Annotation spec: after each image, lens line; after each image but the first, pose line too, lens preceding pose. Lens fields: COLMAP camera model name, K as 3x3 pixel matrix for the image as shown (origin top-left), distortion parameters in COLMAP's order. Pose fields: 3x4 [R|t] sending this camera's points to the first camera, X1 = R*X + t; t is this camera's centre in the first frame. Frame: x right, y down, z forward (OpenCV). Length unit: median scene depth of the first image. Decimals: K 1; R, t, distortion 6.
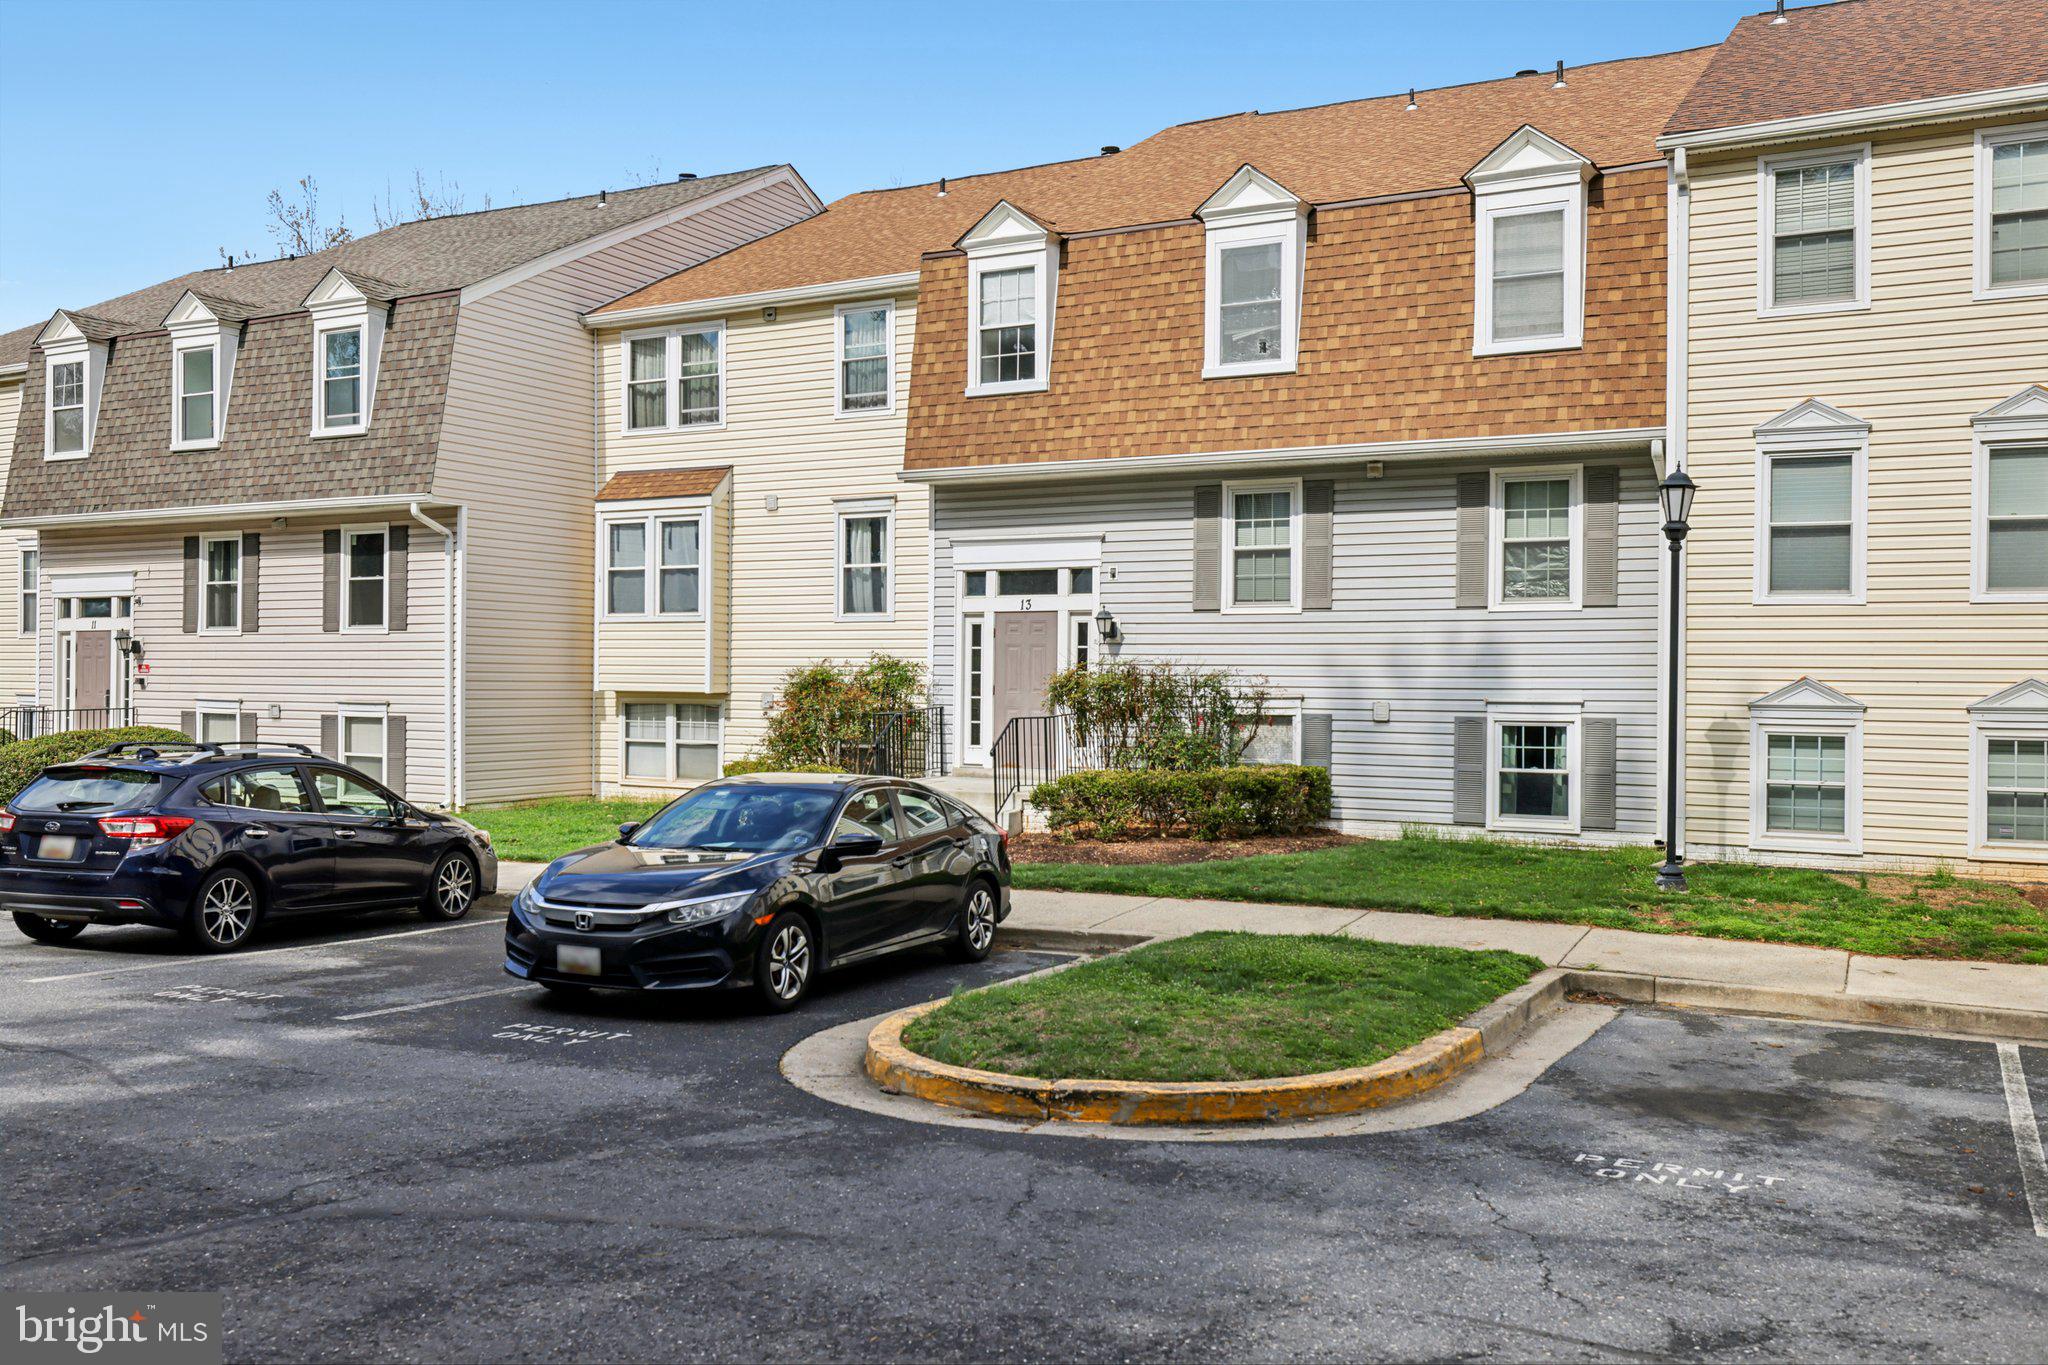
lens RADIAL K [[1764.2, 0, 1024.0], [0, 1764.2, 682.5], [0, 0, 1]] dist [-0.001545, -0.001761]
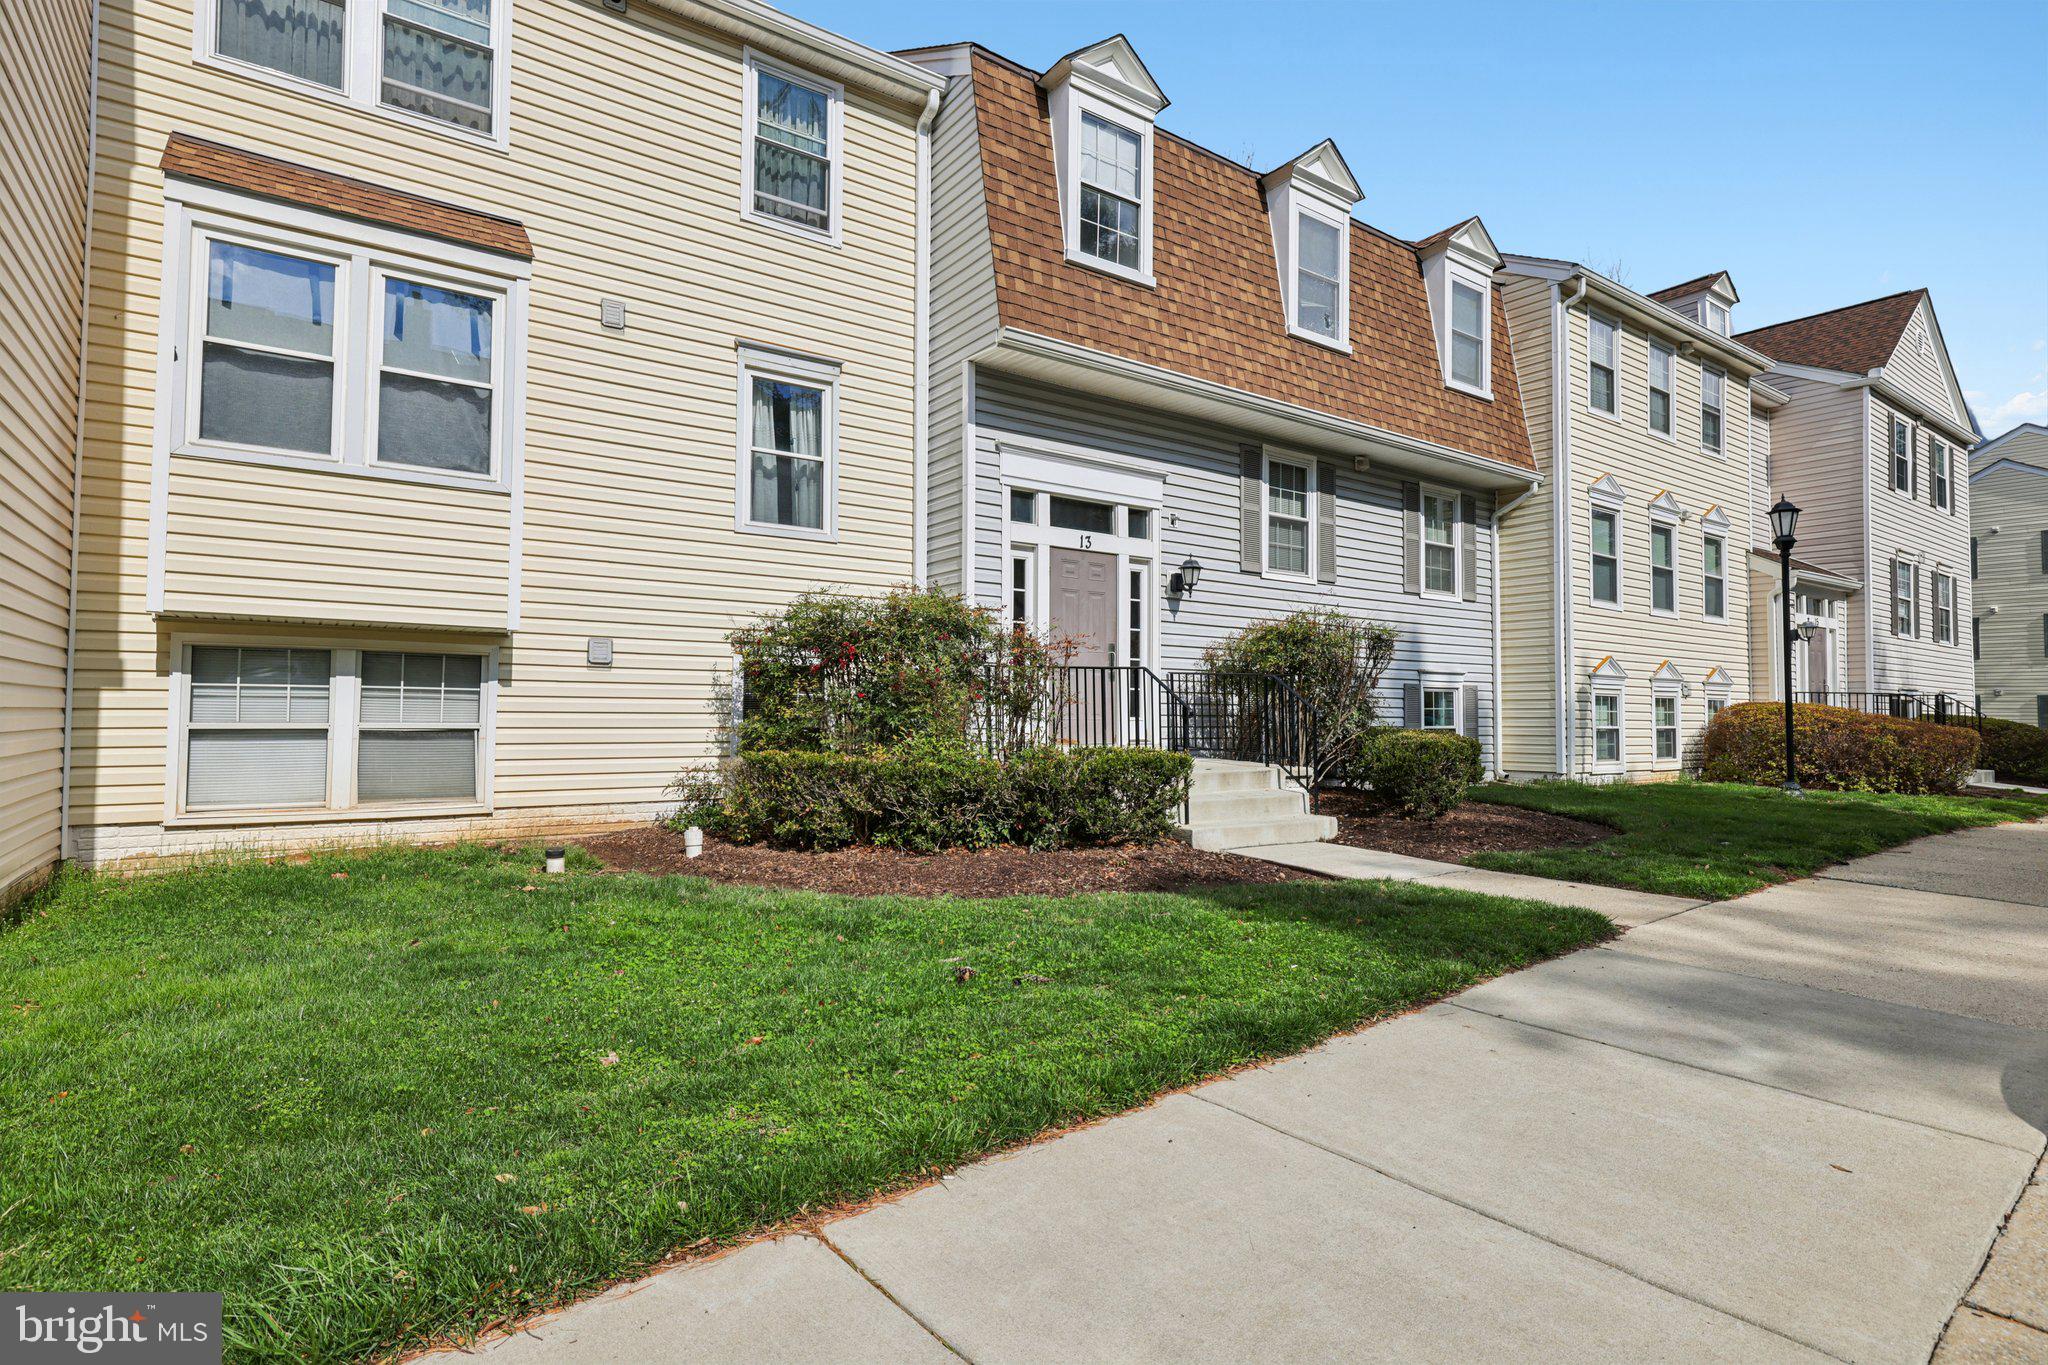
lens RADIAL K [[1030.9, 0, 1024.0], [0, 1030.9, 682.5], [0, 0, 1]] dist [0.000908, 0.000125]
pose [[0.441384, 0.025790, 0.896947, -0.435786], [-0.000331, 0.999591, -0.028579, 0.034044], [-0.897318, 0.012317, 0.441212, 0.818926]]
